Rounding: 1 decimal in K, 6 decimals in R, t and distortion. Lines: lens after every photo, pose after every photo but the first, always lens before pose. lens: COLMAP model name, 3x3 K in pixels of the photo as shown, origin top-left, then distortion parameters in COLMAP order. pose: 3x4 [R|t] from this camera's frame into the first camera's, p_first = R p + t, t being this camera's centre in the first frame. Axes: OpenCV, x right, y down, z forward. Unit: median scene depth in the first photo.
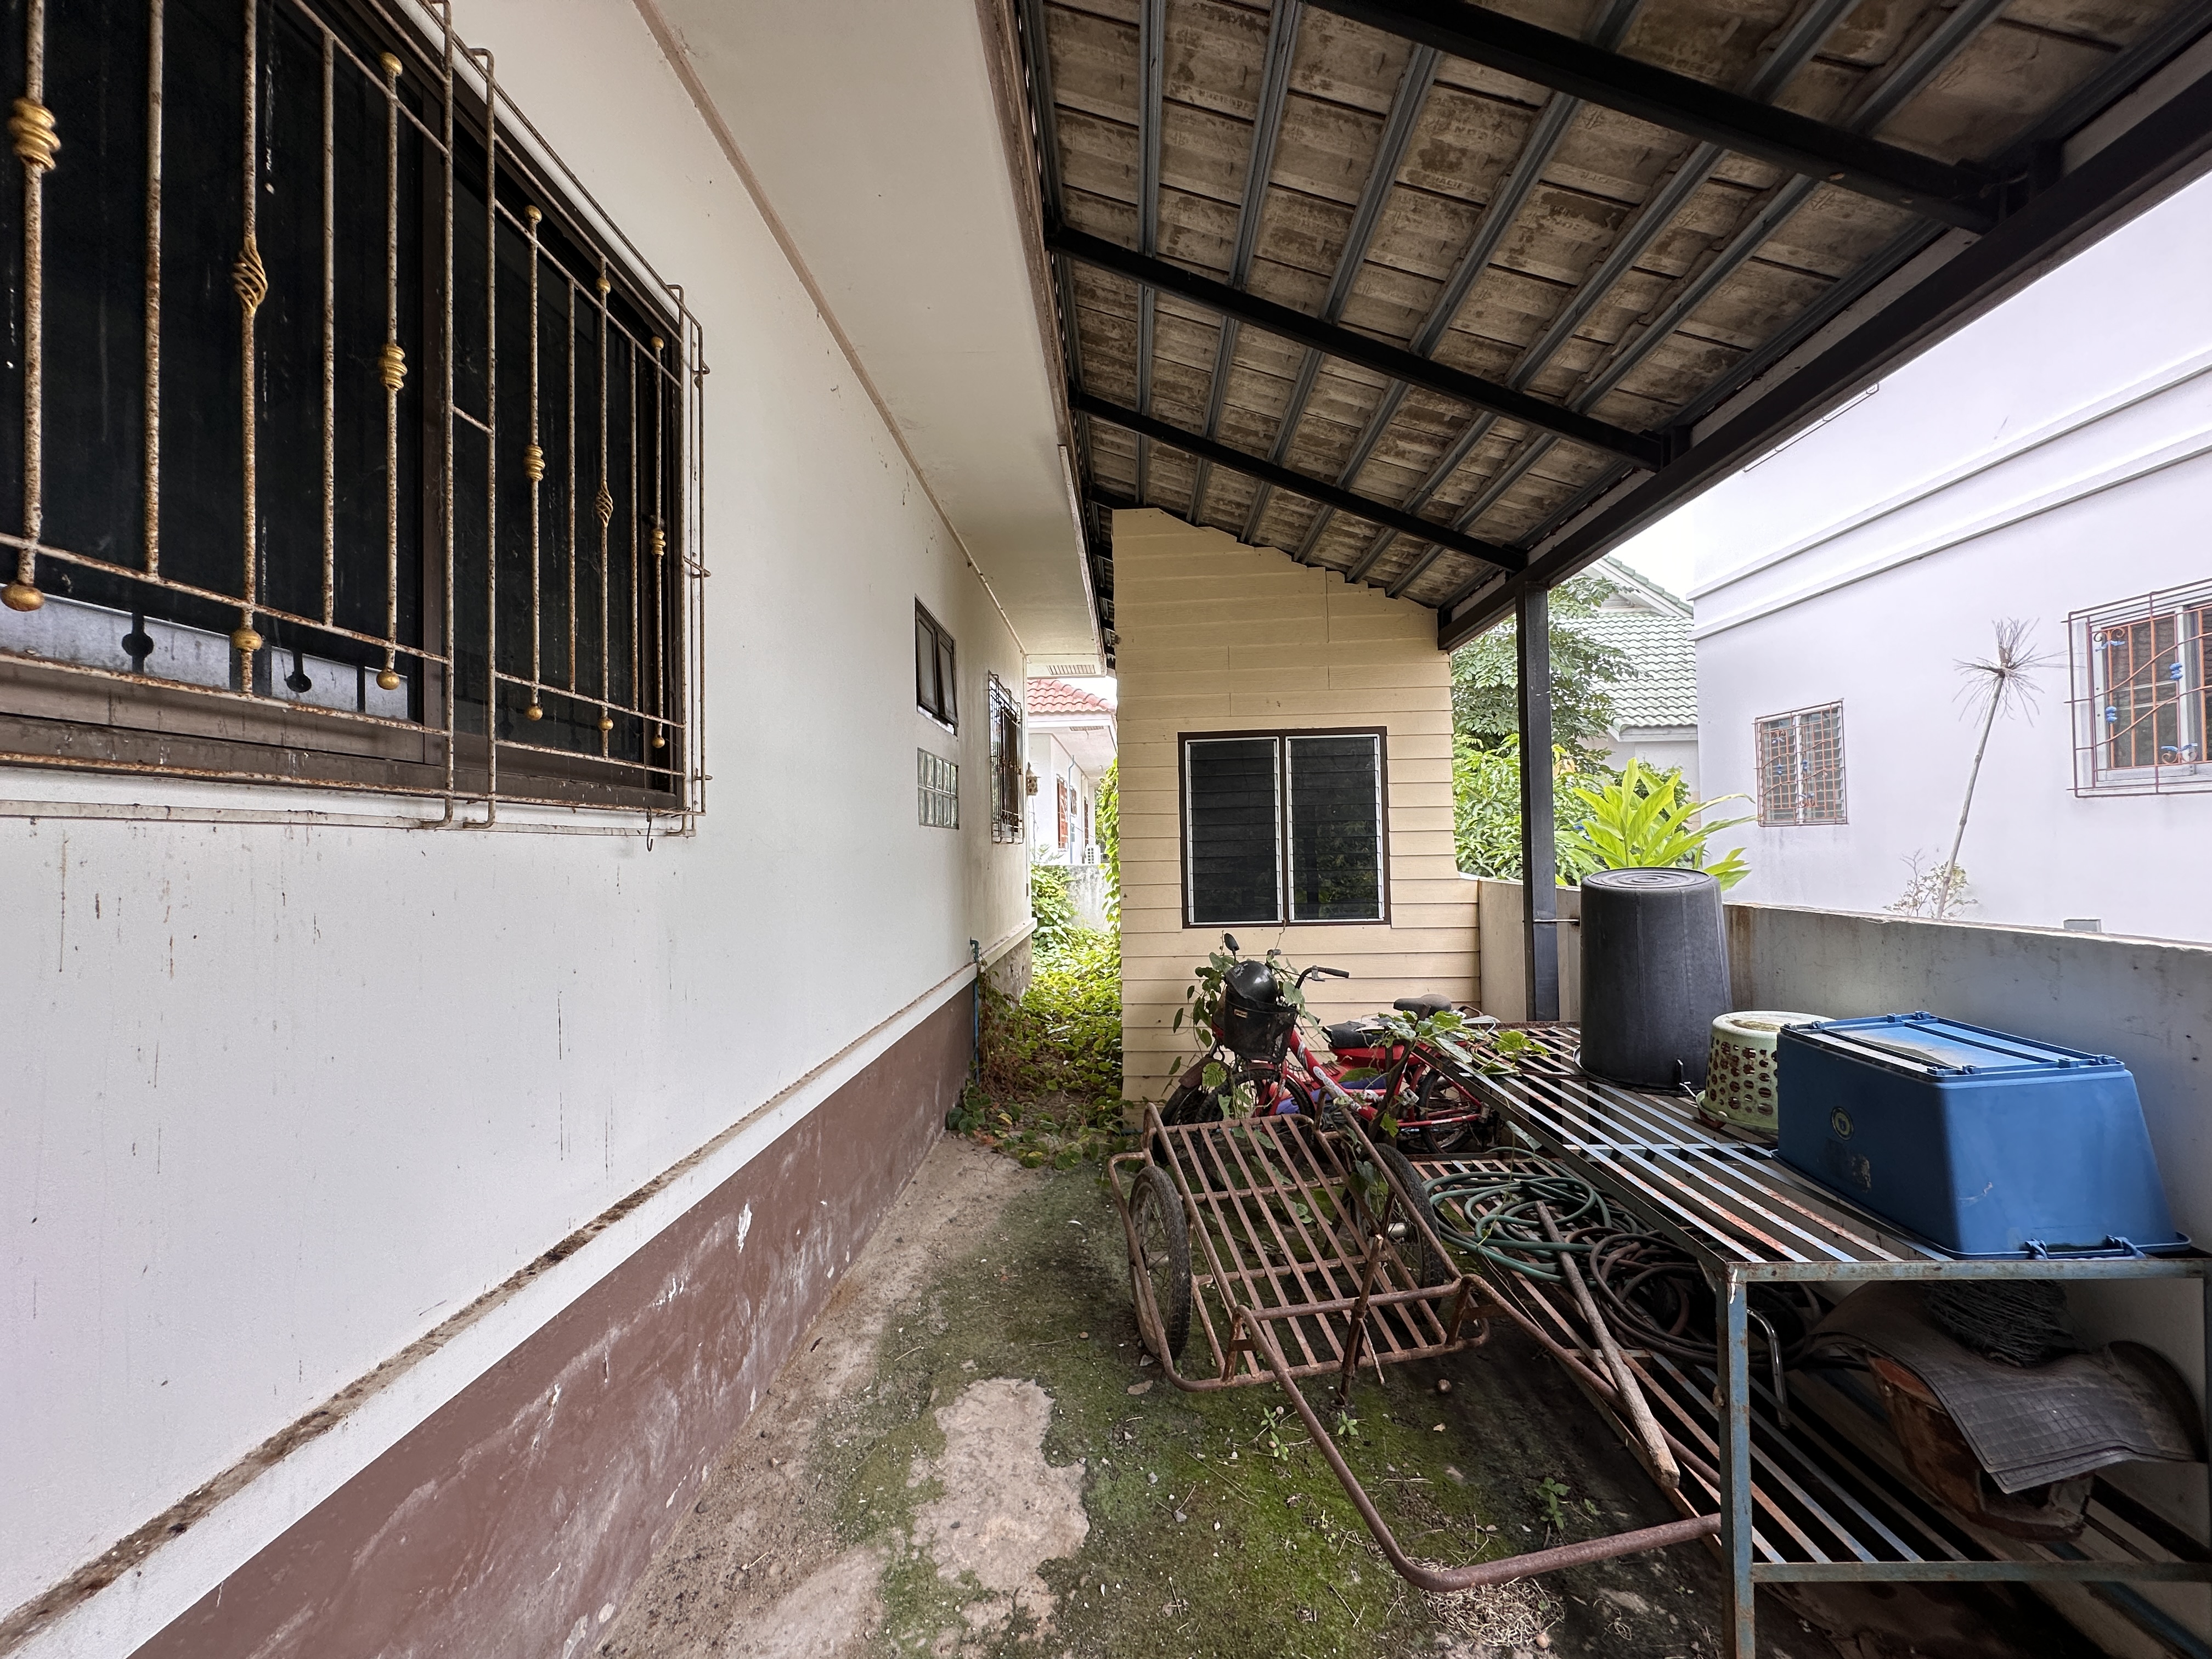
lens RADIAL K [[894.6, 0, 1105.6], [0, 894.6, 830.9], [0, 0, 1]] dist [-0.002266, -0.000062]
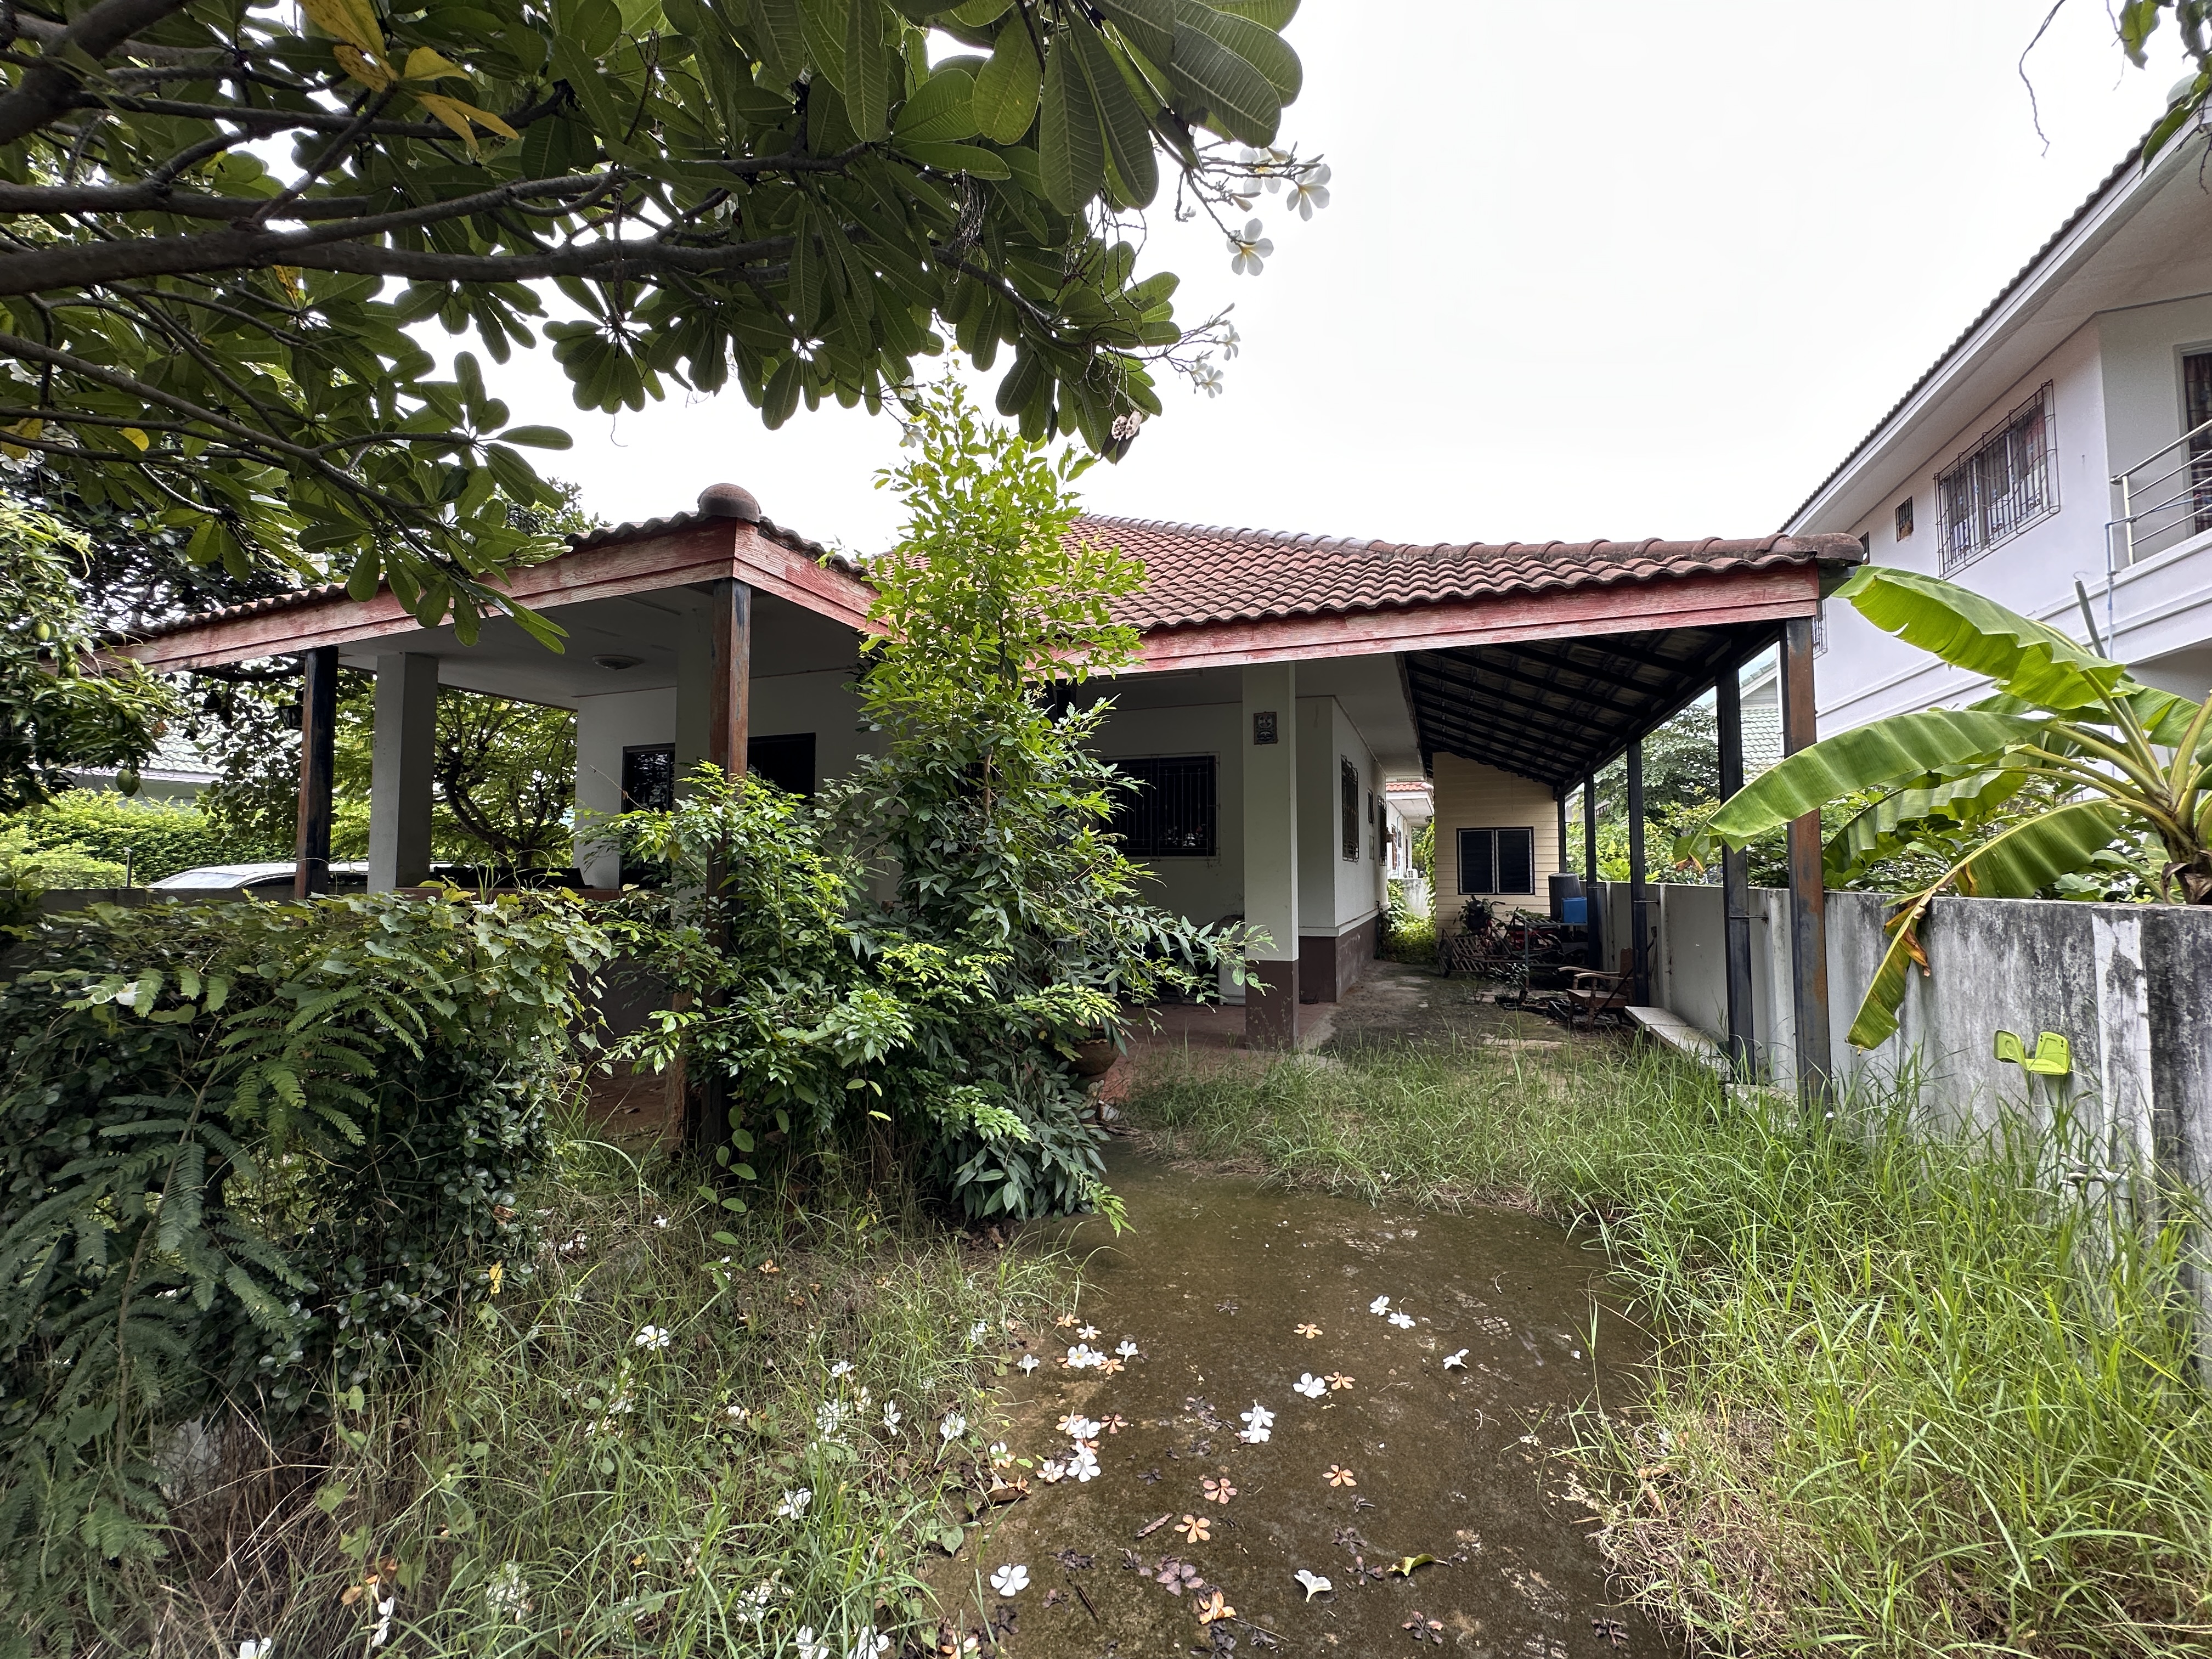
lens RADIAL K [[894.6, 0, 1105.2], [0, 894.6, 825.1], [0, 0, 1]] dist [-0.002266, -0.000062]
pose [[0.943442, -0.010497, -0.331372, -0.027916], [-0.001447, 0.999359, -0.035777, -0.009223], [0.331535, 0.034233, 0.942822, -2.034555]]
